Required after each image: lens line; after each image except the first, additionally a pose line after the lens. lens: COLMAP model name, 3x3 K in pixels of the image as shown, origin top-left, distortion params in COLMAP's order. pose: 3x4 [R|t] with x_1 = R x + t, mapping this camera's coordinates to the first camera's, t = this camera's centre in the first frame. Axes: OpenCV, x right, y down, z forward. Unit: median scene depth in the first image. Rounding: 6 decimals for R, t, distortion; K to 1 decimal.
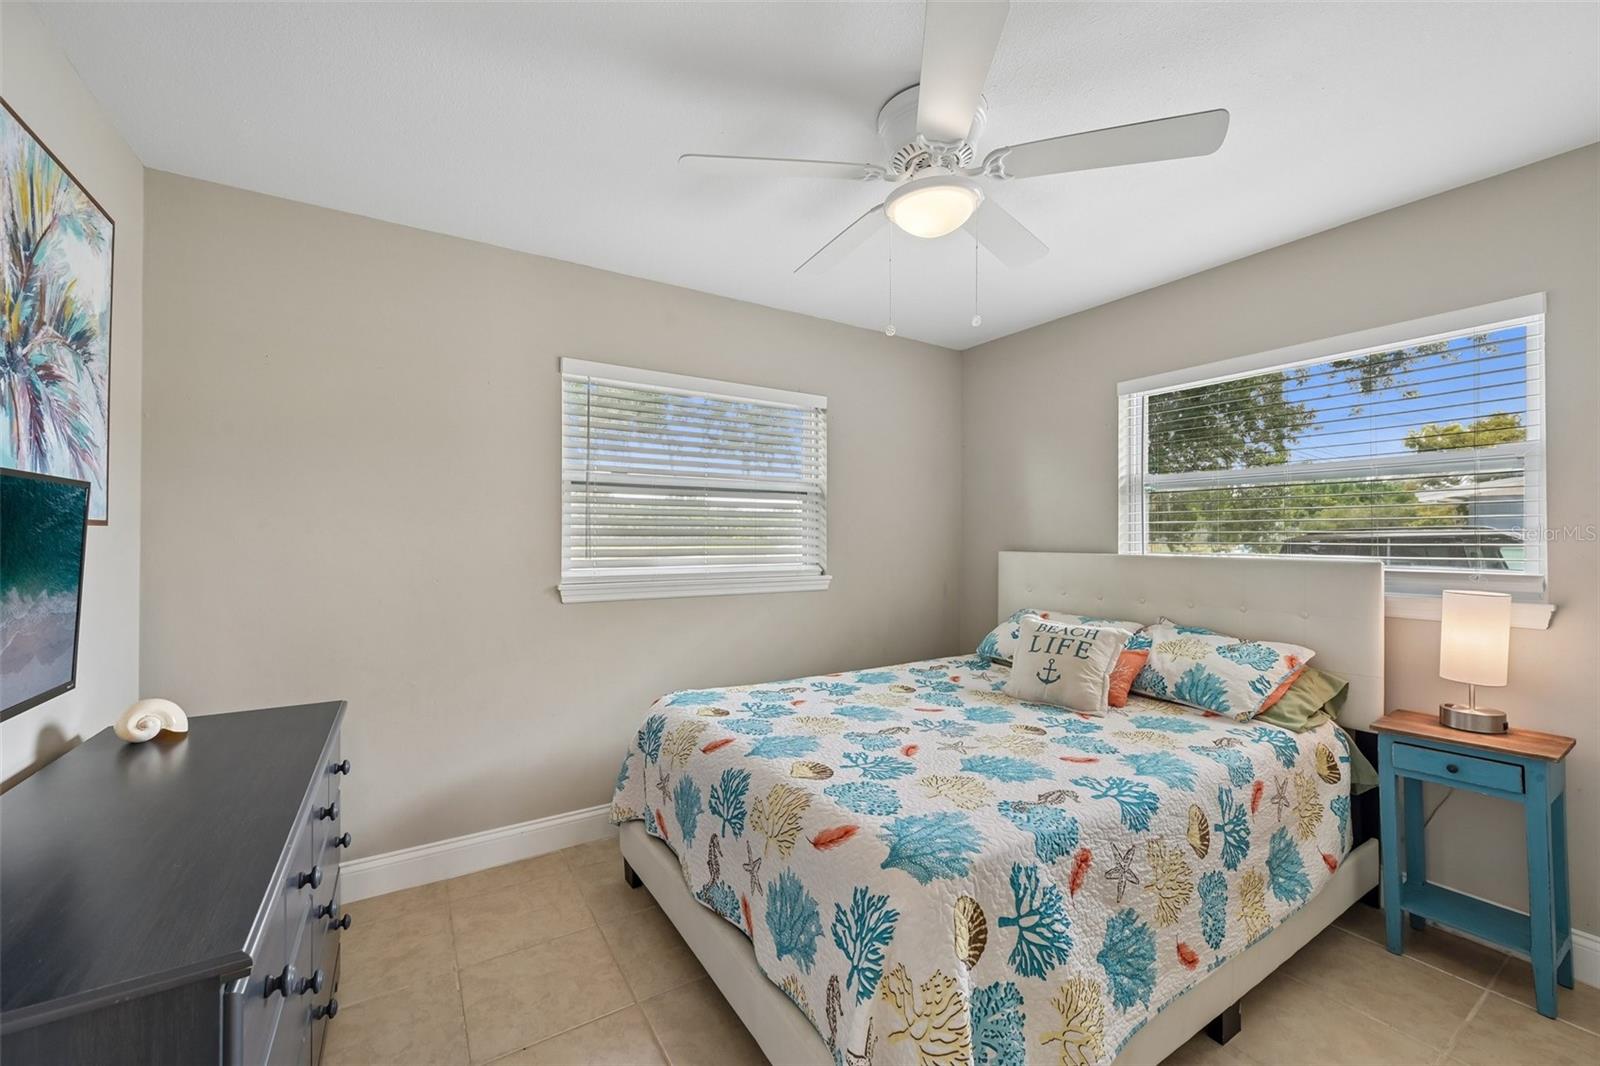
lens RADIAL K [[640.5, 0, 805.6], [0, 640.5, 536.5], [0, 0, 1]] dist [-0.000065, 0.000257]
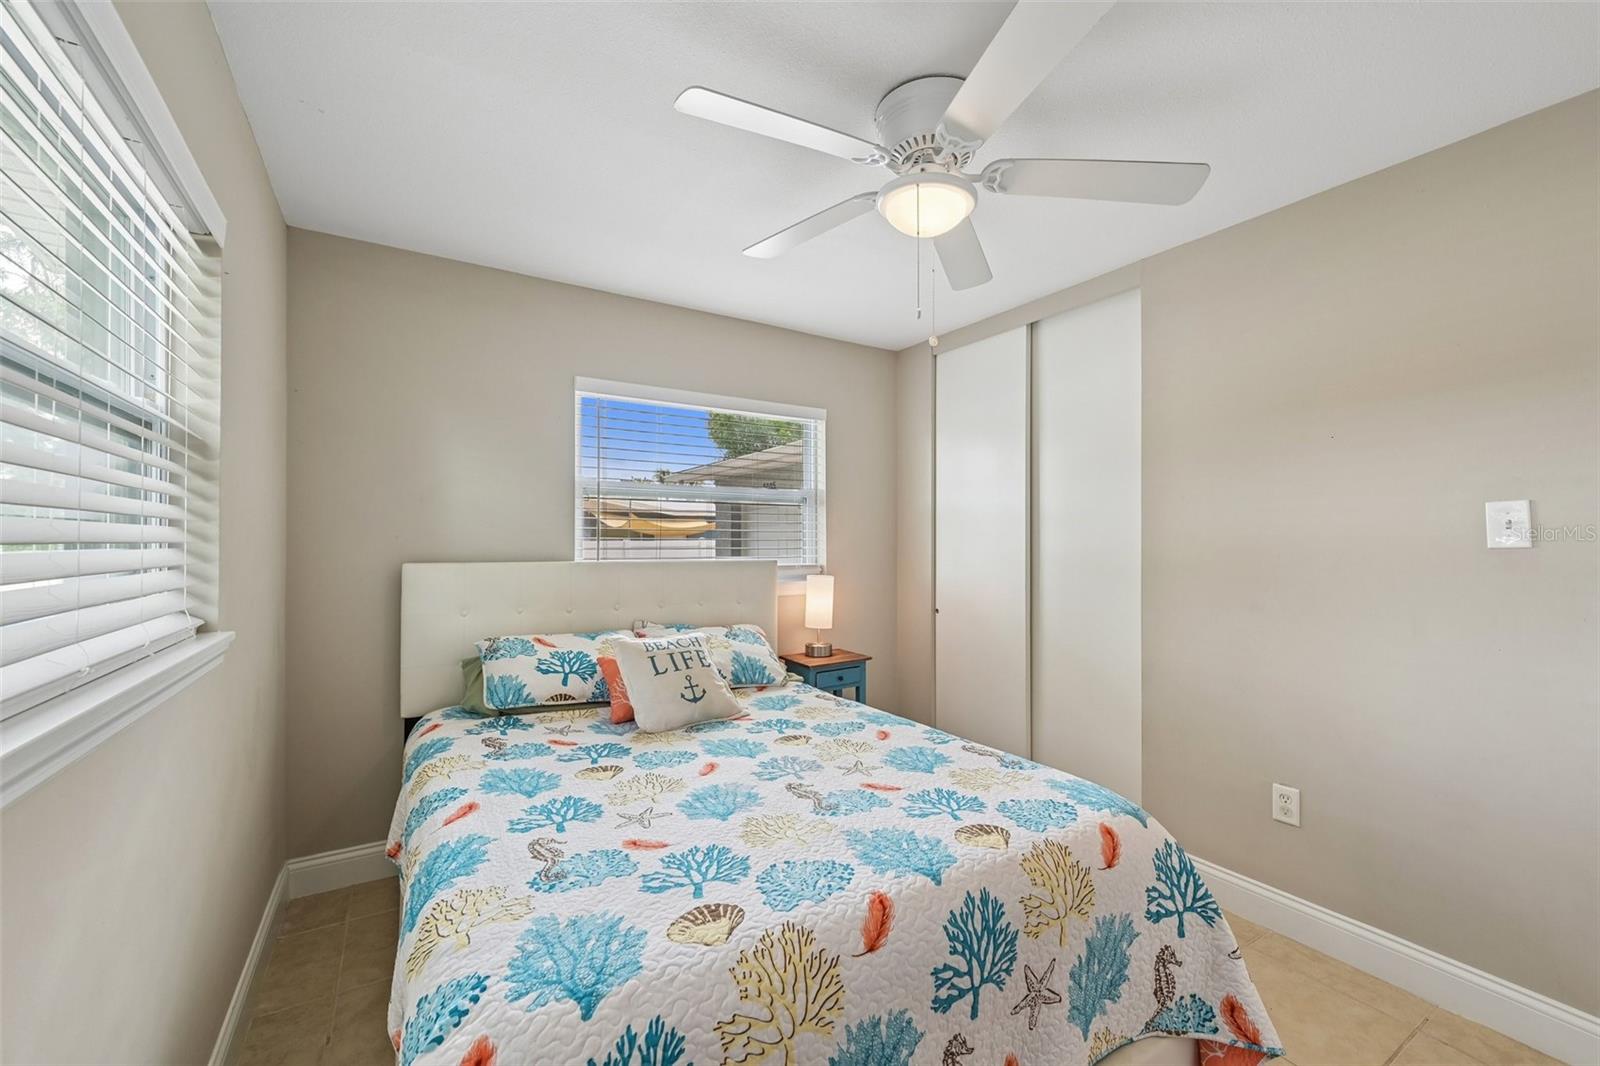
lens RADIAL K [[640.5, 0, 805.6], [0, 640.5, 536.5], [0, 0, 1]] dist [-0.000065, 0.000257]
pose [[0.011100, -0.000448, 0.999938, -0.612125], [-0.012158, 0.999926, 0.000583, -0.017600], [-0.999864, -0.012163, 0.011093, 0.902942]]
